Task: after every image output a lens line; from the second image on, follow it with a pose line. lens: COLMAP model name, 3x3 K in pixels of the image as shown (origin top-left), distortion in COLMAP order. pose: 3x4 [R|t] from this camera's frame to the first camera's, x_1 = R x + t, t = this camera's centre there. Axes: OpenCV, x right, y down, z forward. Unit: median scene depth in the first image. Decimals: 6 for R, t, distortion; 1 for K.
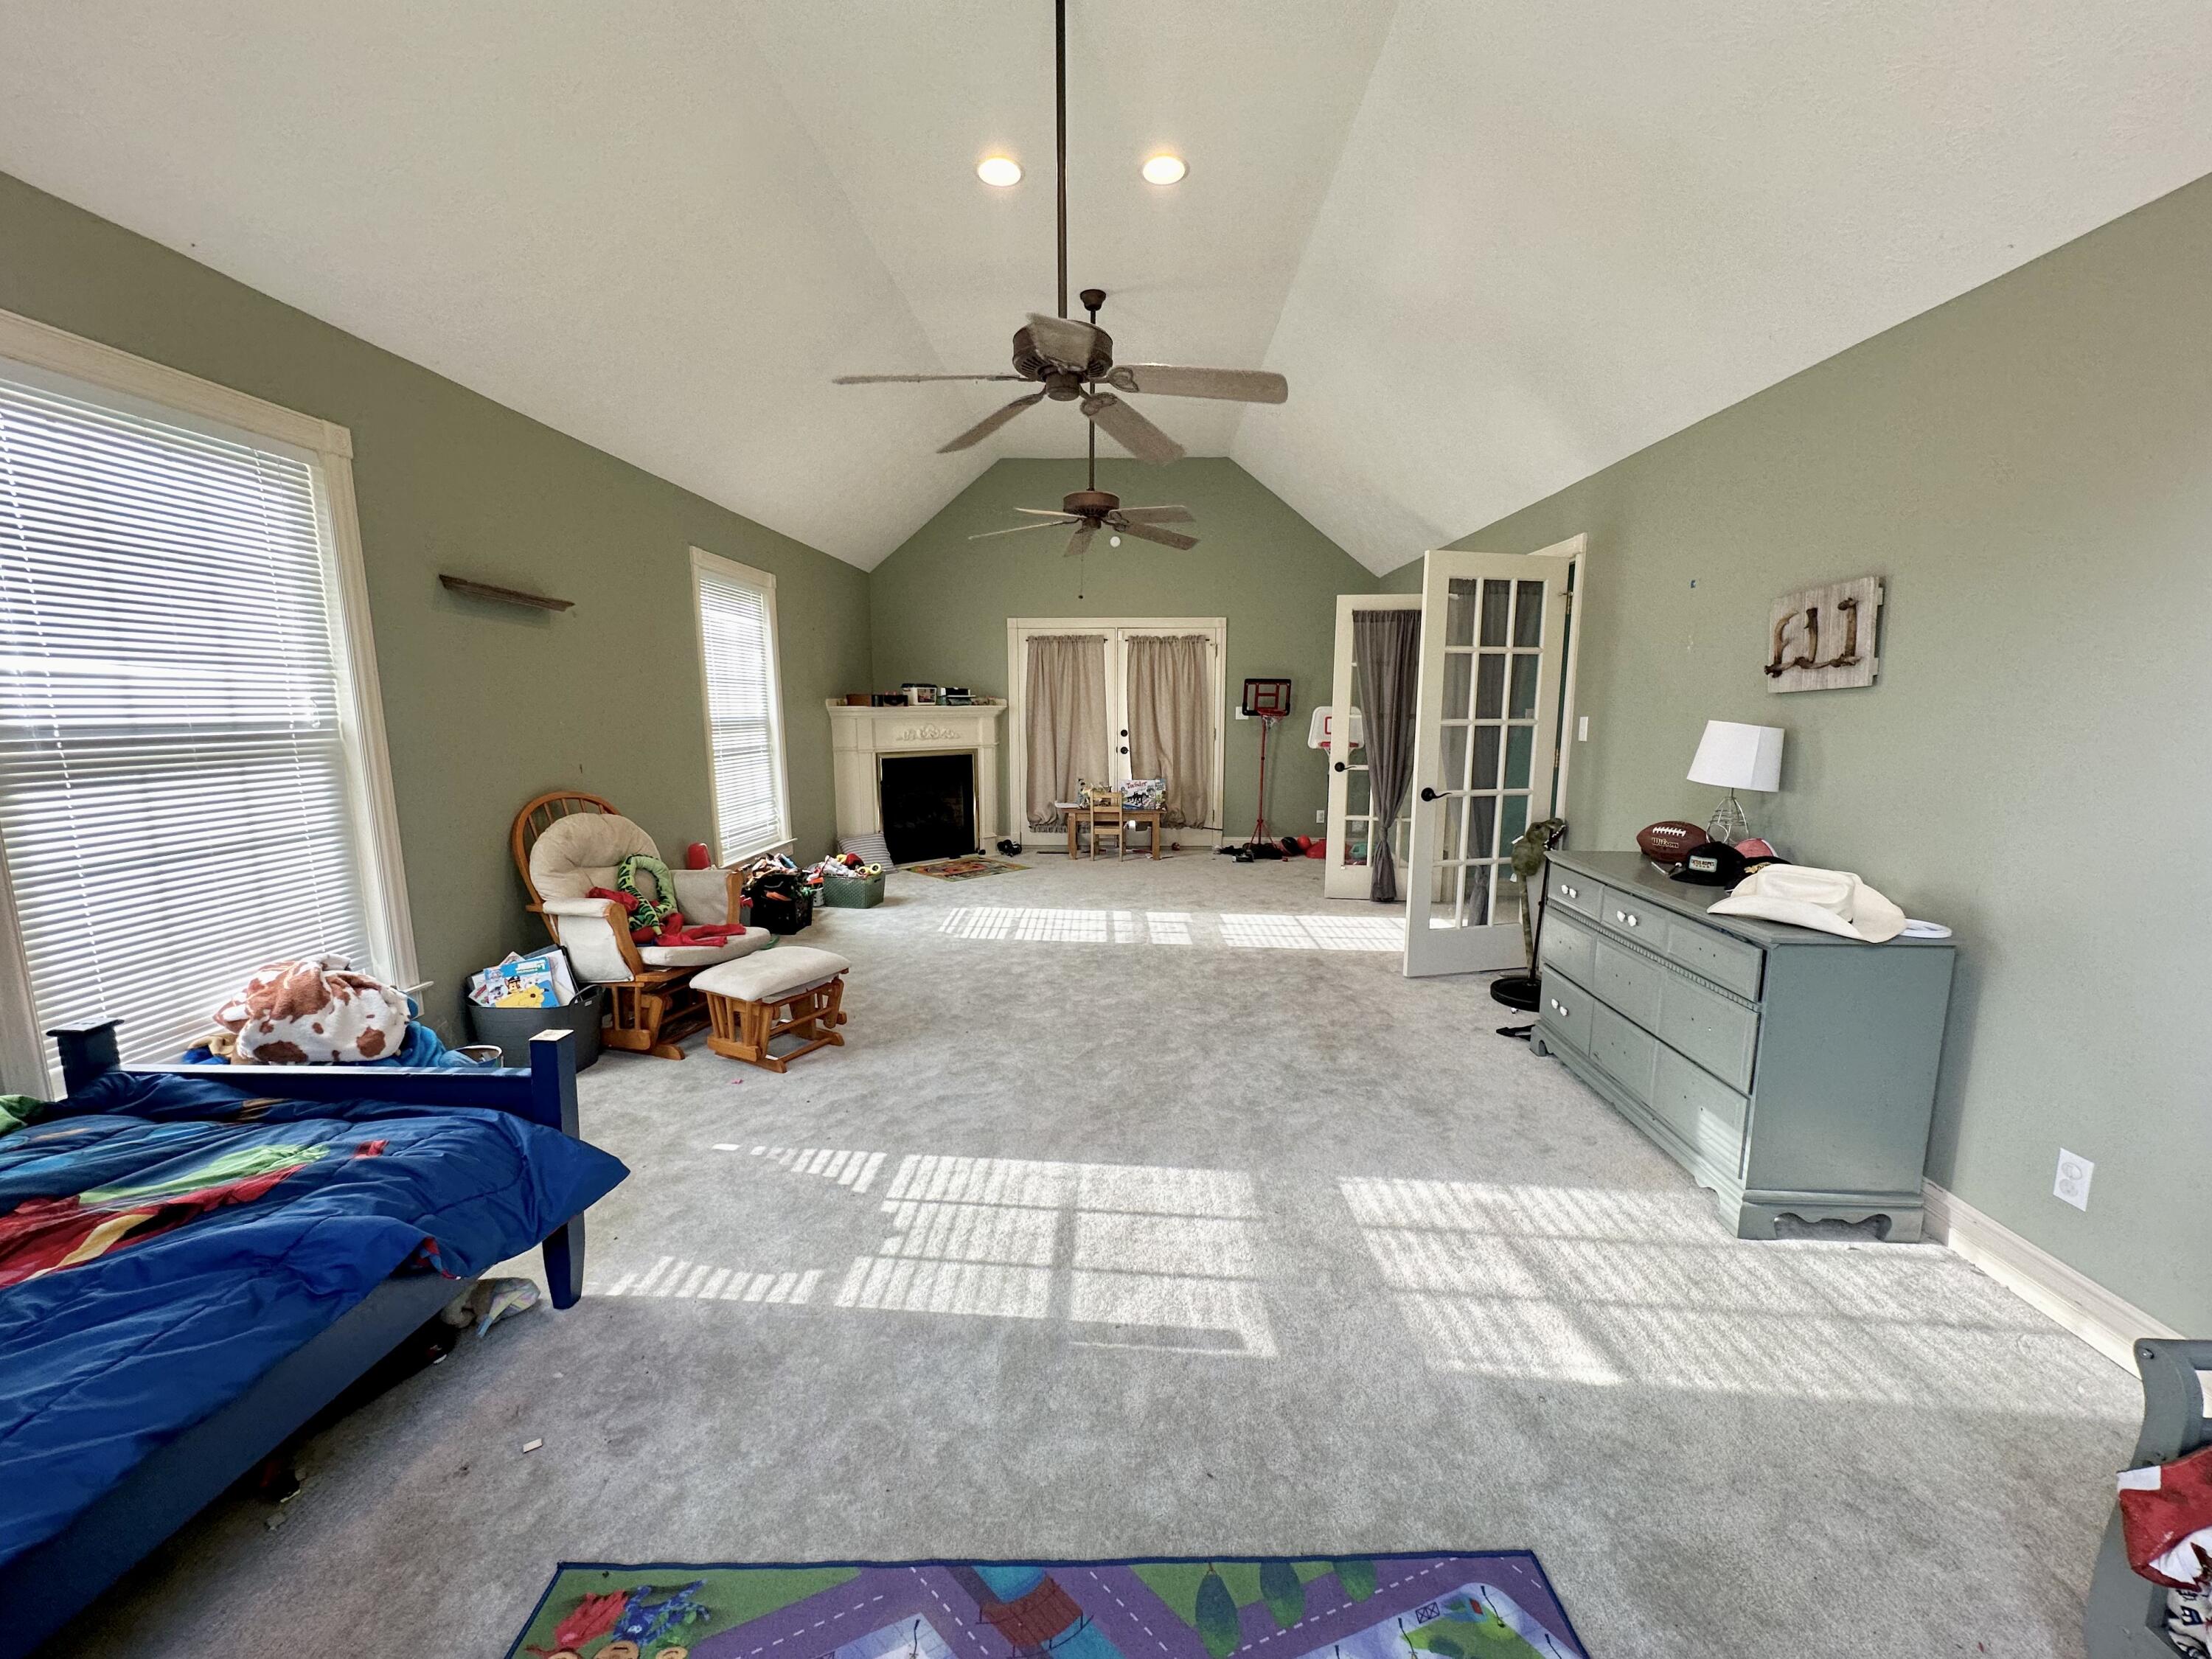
lens RADIAL K [[885.4, 0, 1108.7], [0, 885.4, 834.2], [0, 0, 1]] dist [0.000703, -0.000030]
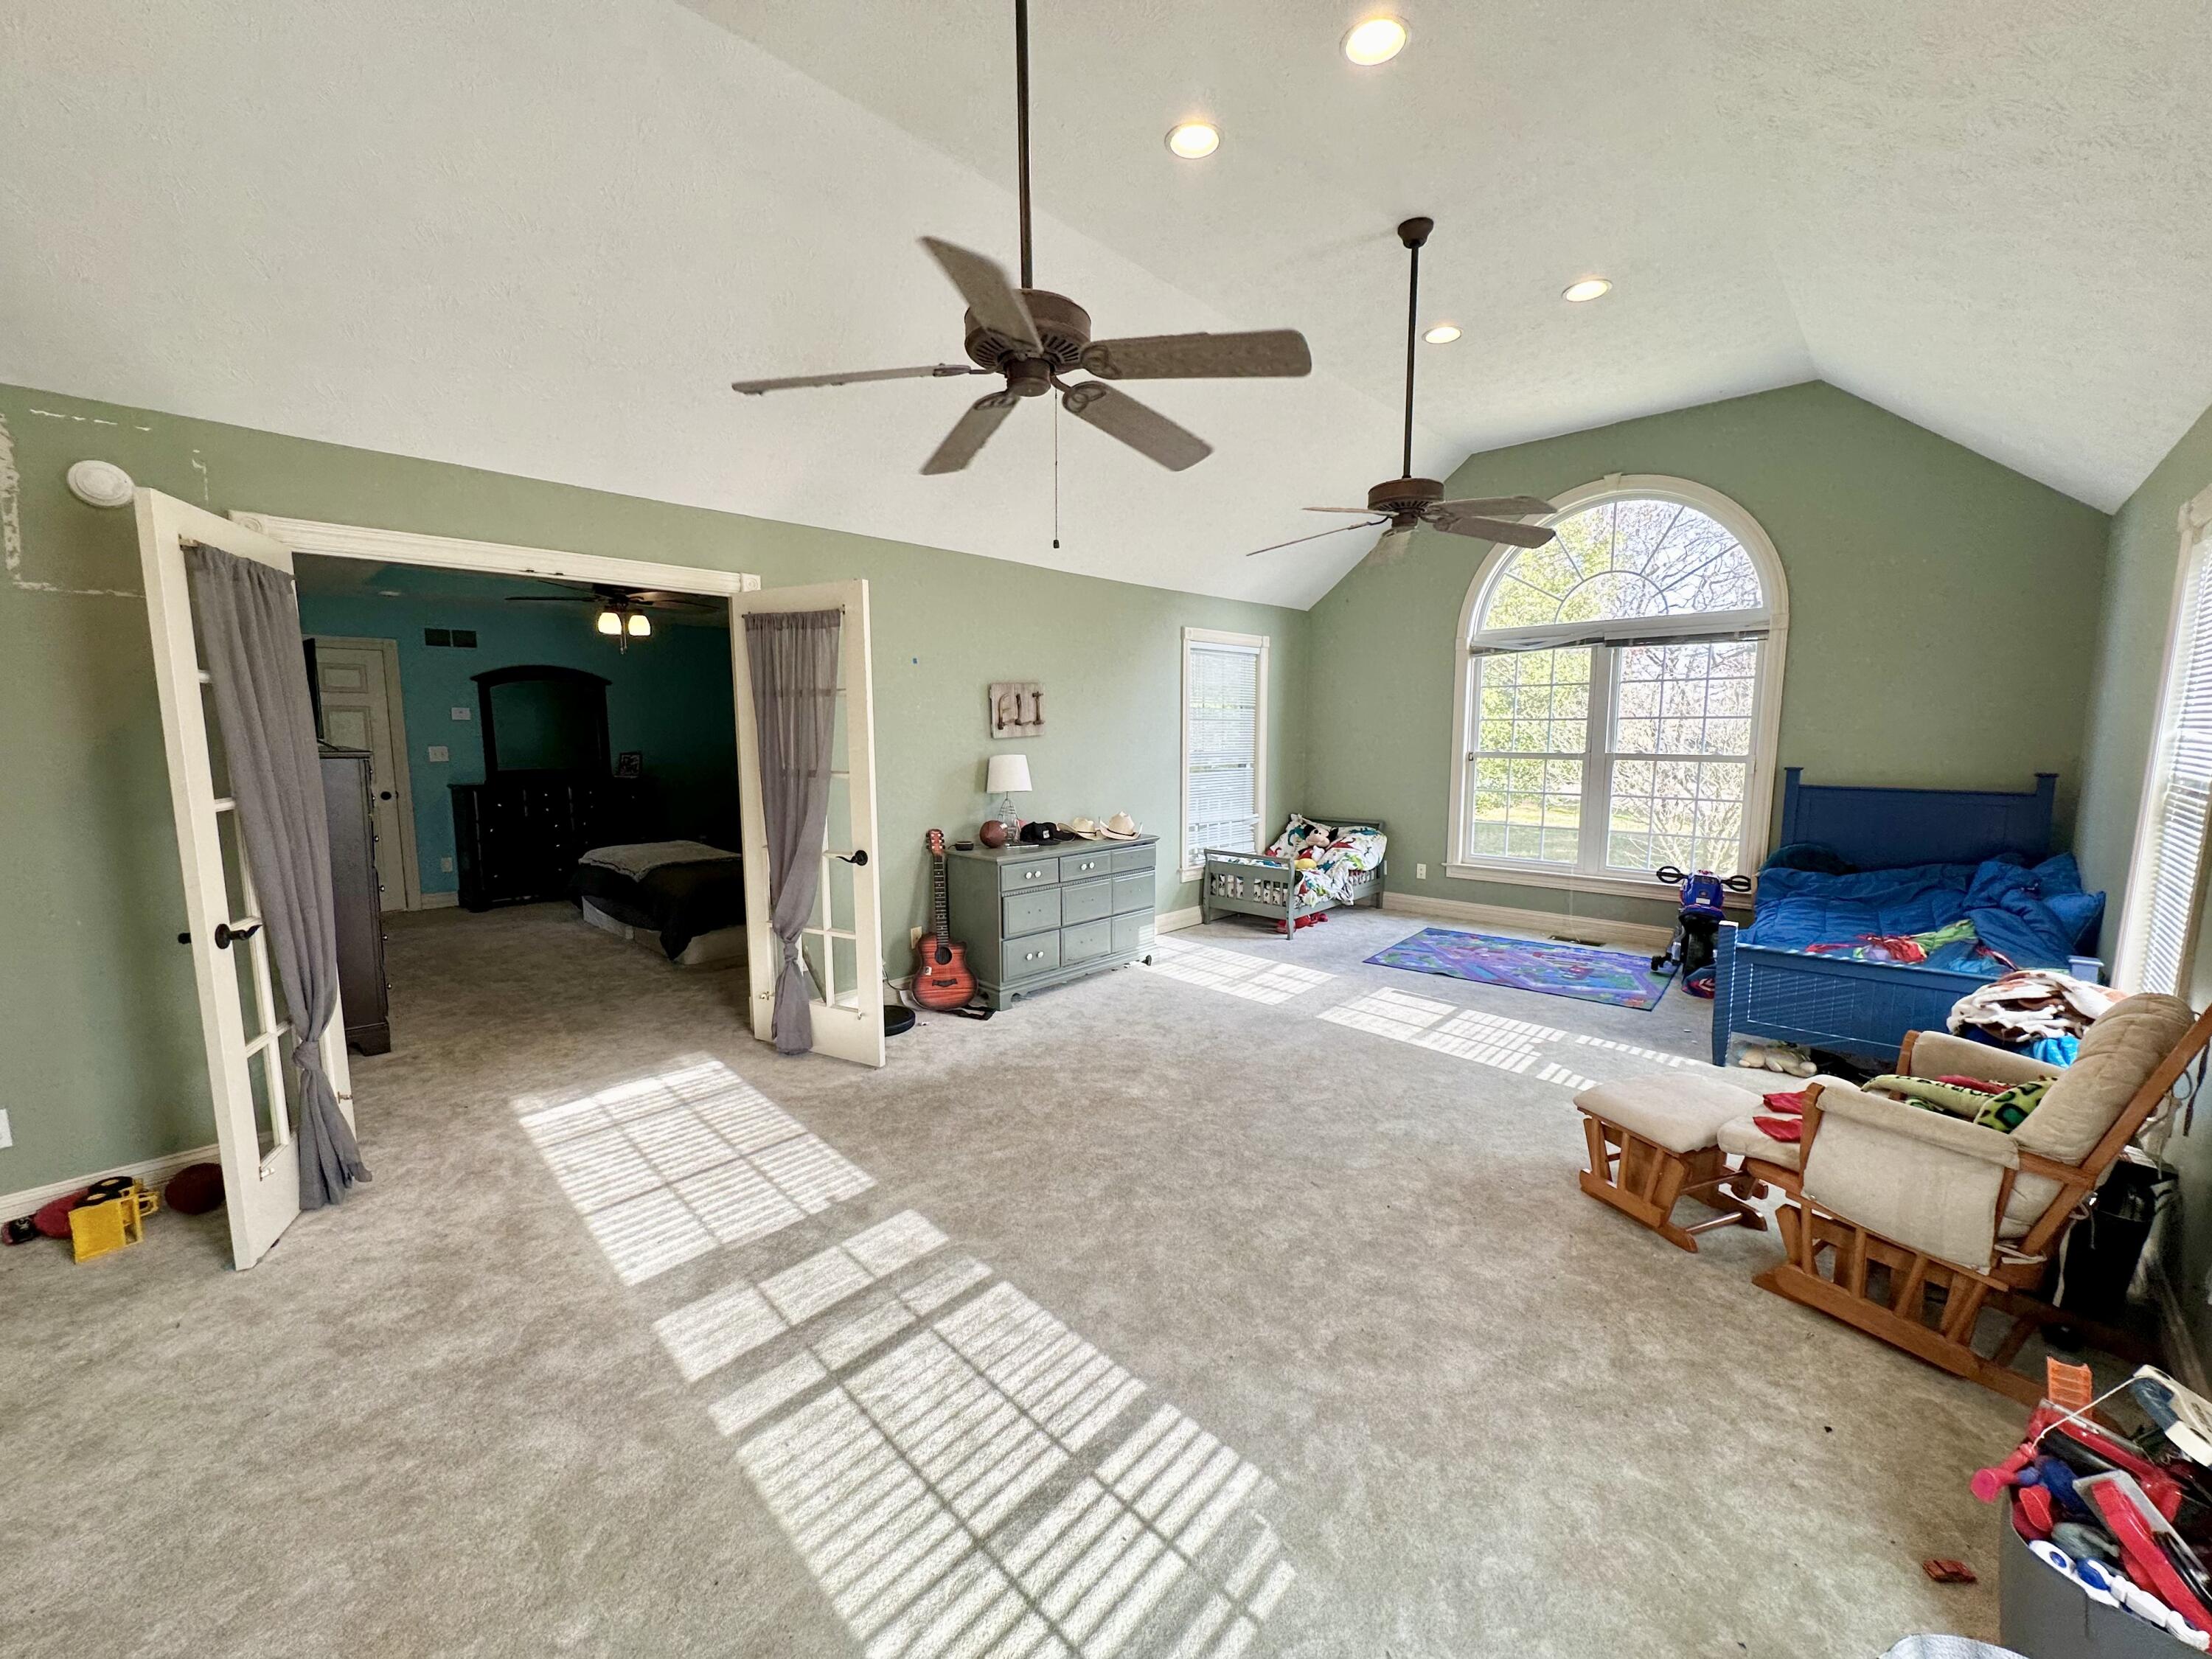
lens RADIAL K [[885.4, 0, 1108.8], [0, 885.4, 833.2], [0, 0, 1]] dist [0.000703, -0.000030]
pose [[-0.750888, -0.088587, 0.654461, -0.673105], [0.094018, 0.966532, 0.238699, -0.439101], [-0.653703, 0.240767, -0.717428, 2.521977]]
